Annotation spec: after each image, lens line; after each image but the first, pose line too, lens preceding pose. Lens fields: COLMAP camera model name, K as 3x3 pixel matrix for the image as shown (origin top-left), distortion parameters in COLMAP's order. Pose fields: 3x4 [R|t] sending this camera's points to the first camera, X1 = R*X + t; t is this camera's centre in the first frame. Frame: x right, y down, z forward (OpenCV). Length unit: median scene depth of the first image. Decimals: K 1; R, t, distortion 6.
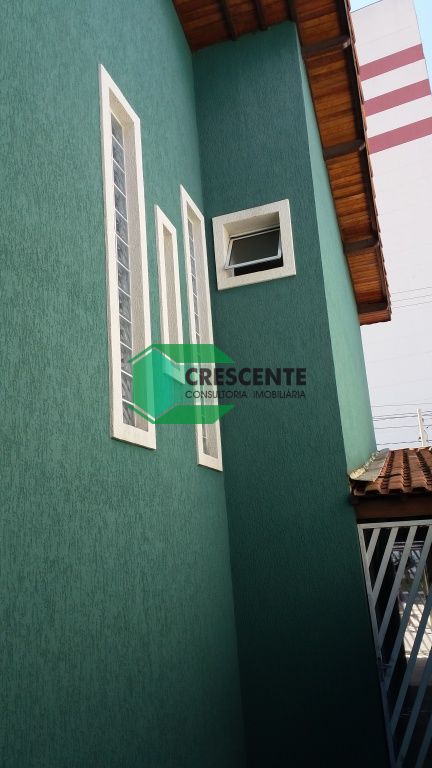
lens RADIAL K [[604.5, 0, 214.1], [0, 604.5, 386.3], [0, 0, 1]] dist [0.041451, 0.001421]
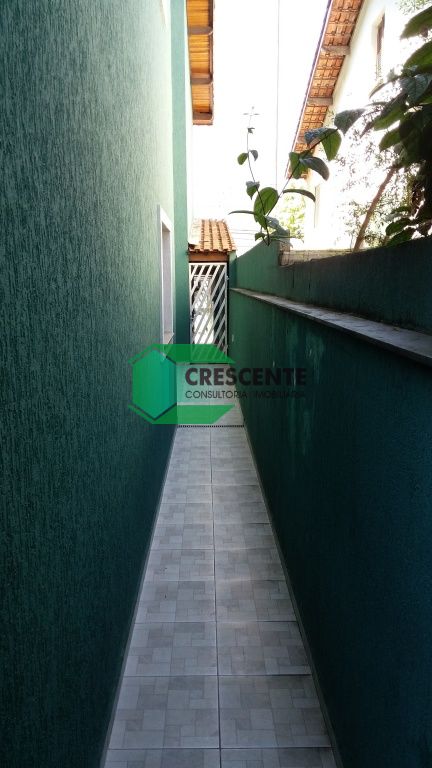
lens RADIAL K [[604.5, 0, 215.7], [0, 604.5, 385.3], [0, 0, 1]] dist [0.041451, 0.001421]
pose [[0.944583, 0.003822, 0.328250, -0.339562], [-0.136533, 0.913916, 0.382252, -0.195249], [-0.298532, -0.405886, 0.863791, -0.971405]]
